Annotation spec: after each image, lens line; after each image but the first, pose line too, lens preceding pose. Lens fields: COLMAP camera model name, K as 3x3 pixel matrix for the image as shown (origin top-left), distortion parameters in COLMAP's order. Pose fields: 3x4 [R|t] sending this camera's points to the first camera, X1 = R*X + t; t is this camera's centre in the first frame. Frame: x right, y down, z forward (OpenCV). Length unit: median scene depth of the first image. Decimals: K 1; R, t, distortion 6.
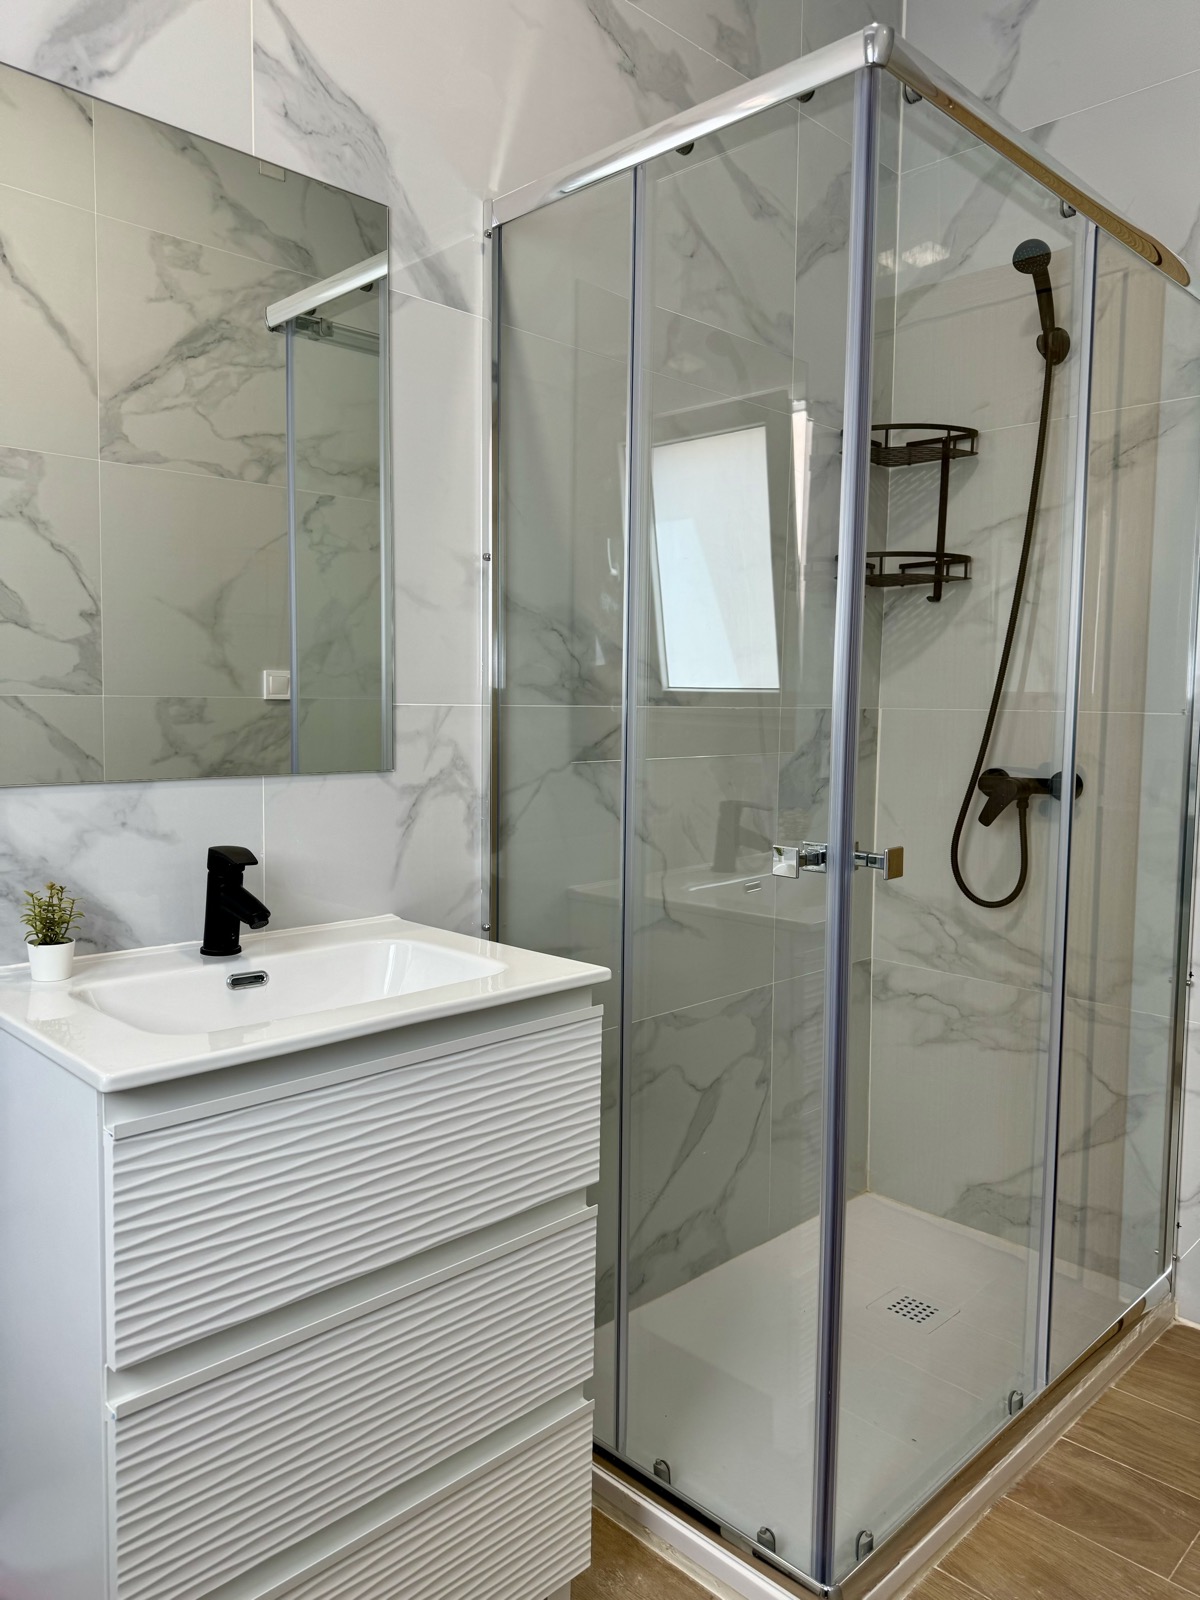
lens RADIAL K [[1129.9, 0, 599.4], [0, 1129.9, 799.3], [0, 0, 1]] dist [0.000568, -0.002467]
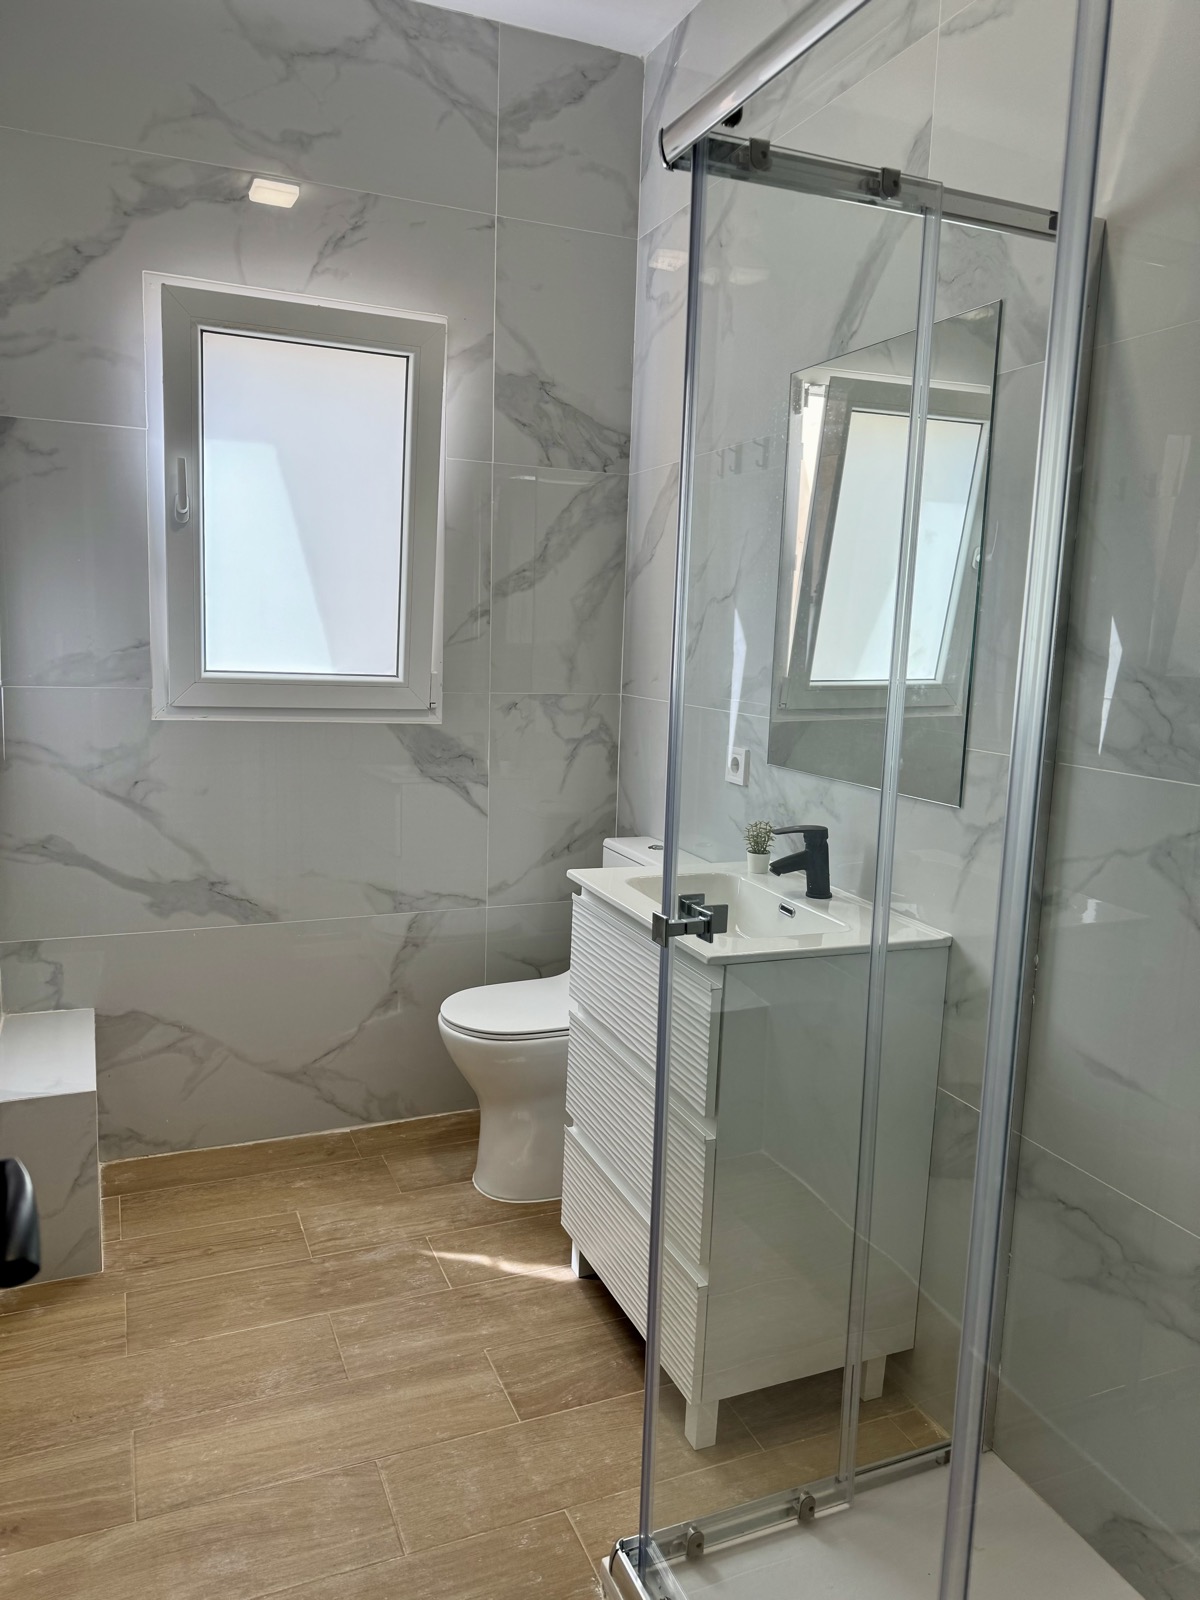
lens RADIAL K [[1129.9, 0, 600.8], [0, 1129.9, 798.3], [0, 0, 1]] dist [0.000568, -0.002467]
pose [[-0.386545, 0.111167, -0.915546, 0.950291], [-0.114014, 0.979334, 0.167049, -0.176121], [0.915196, 0.168957, -0.365882, 1.057450]]
